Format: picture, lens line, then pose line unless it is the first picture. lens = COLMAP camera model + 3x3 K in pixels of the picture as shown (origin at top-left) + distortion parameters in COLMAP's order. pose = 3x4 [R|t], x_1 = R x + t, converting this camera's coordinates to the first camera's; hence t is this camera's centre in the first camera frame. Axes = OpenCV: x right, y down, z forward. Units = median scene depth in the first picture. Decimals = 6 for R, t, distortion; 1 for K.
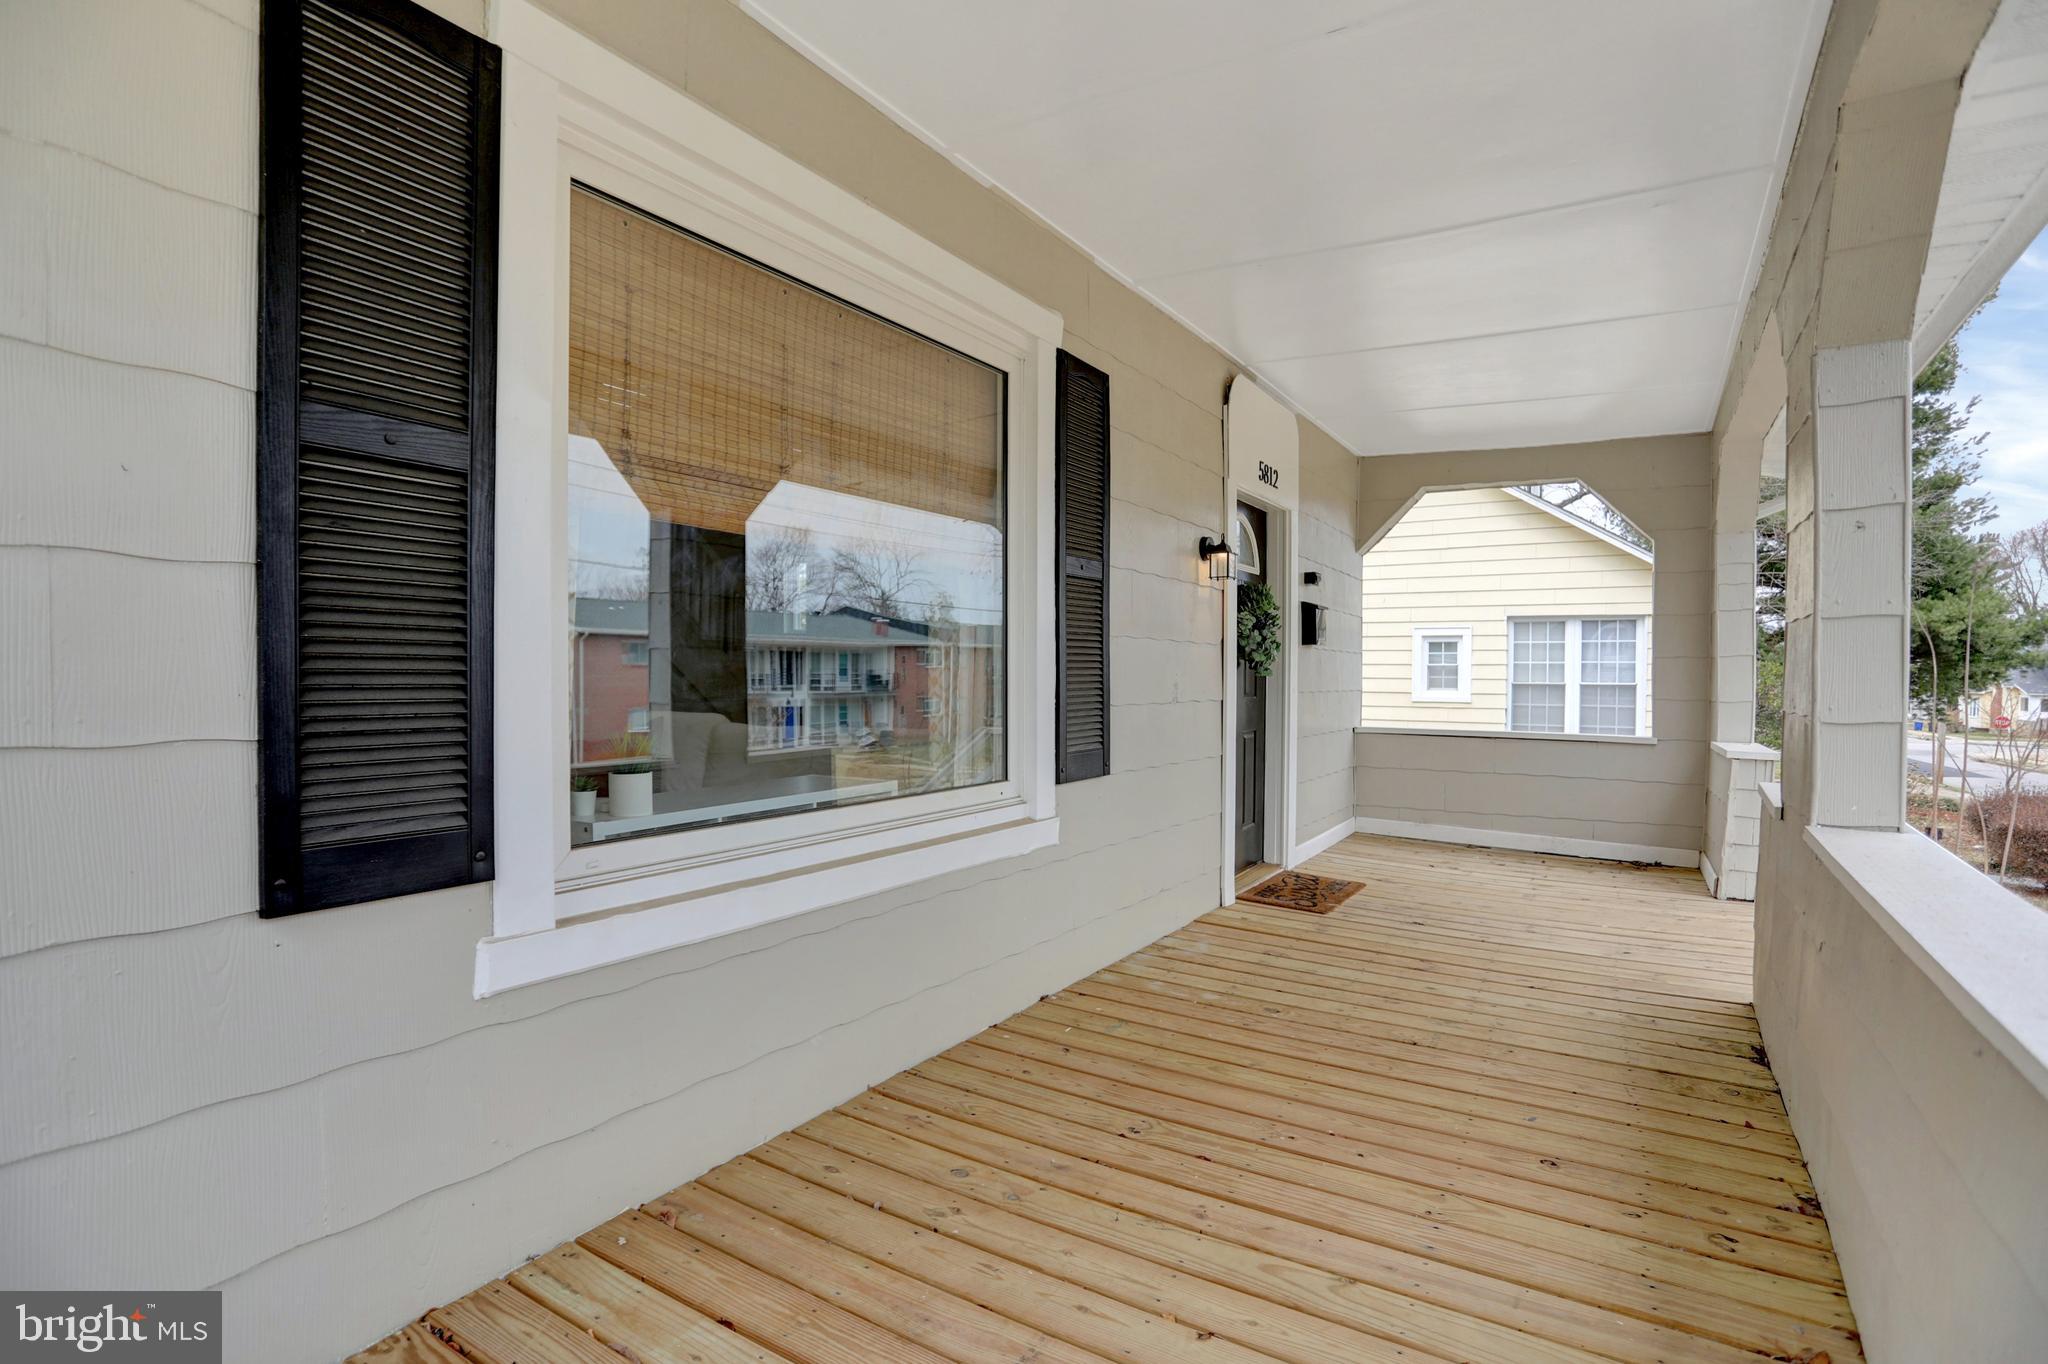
lens RADIAL K [[992.5, 0, 1021.7], [0, 992.5, 679.2], [0, 0, 1]] dist [-0.071738, 0.033303]
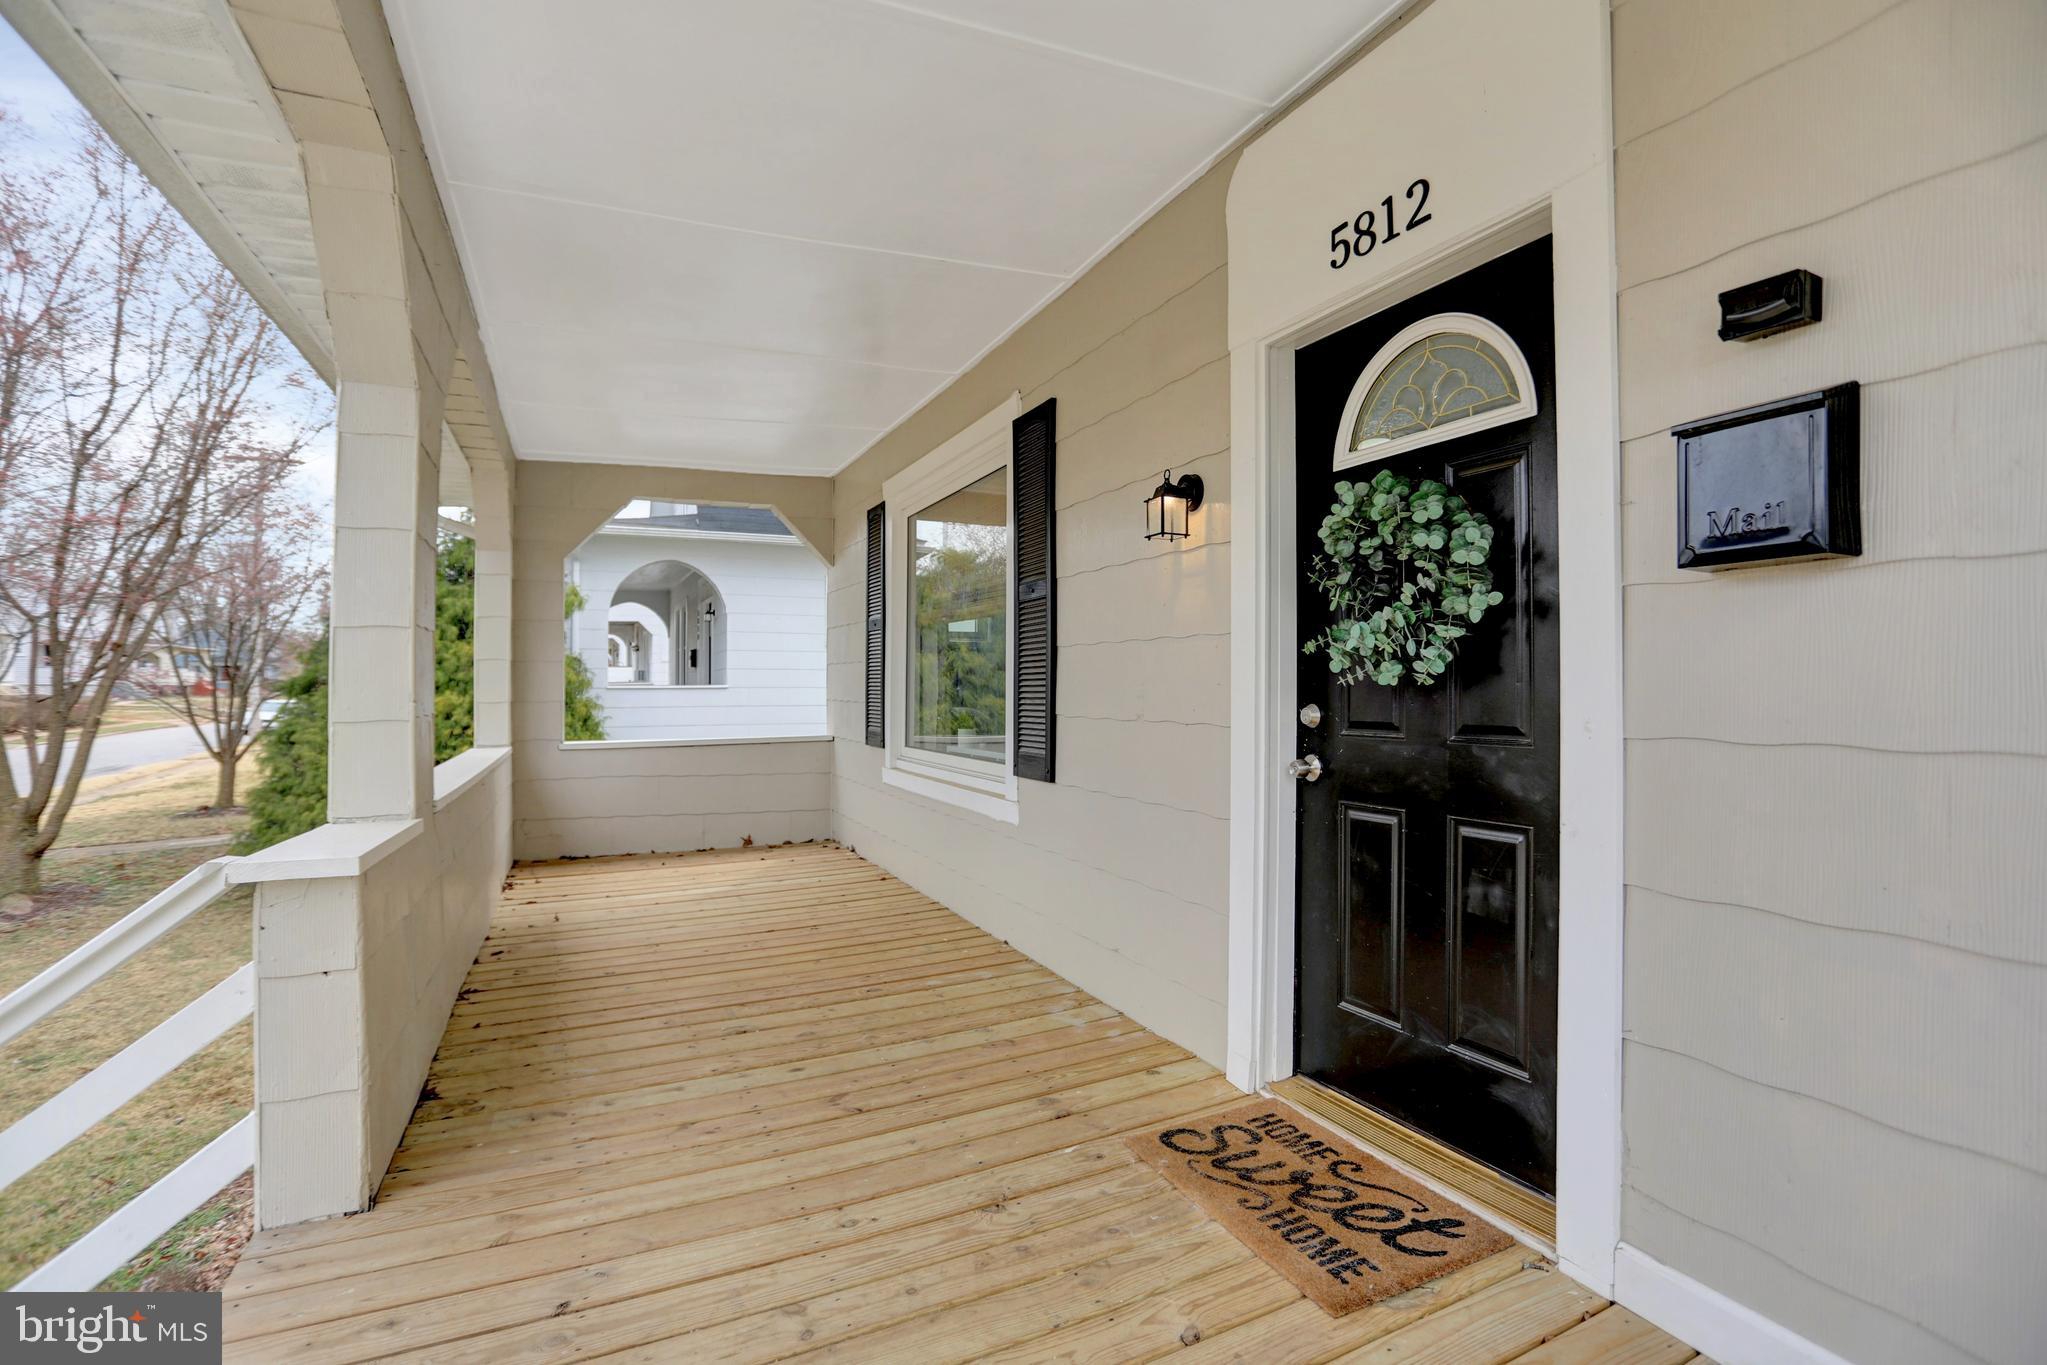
lens RADIAL K [[992.0, 0, 1021.2], [0, 992.0, 679.7], [0, 0, 1]] dist [-0.071738, 0.033303]
pose [[-0.550564, -0.015805, -0.834644, 1.031668], [-0.008023, 0.999875, -0.013641, 0.006279], [0.834755, -0.000813, -0.550621, 1.656497]]
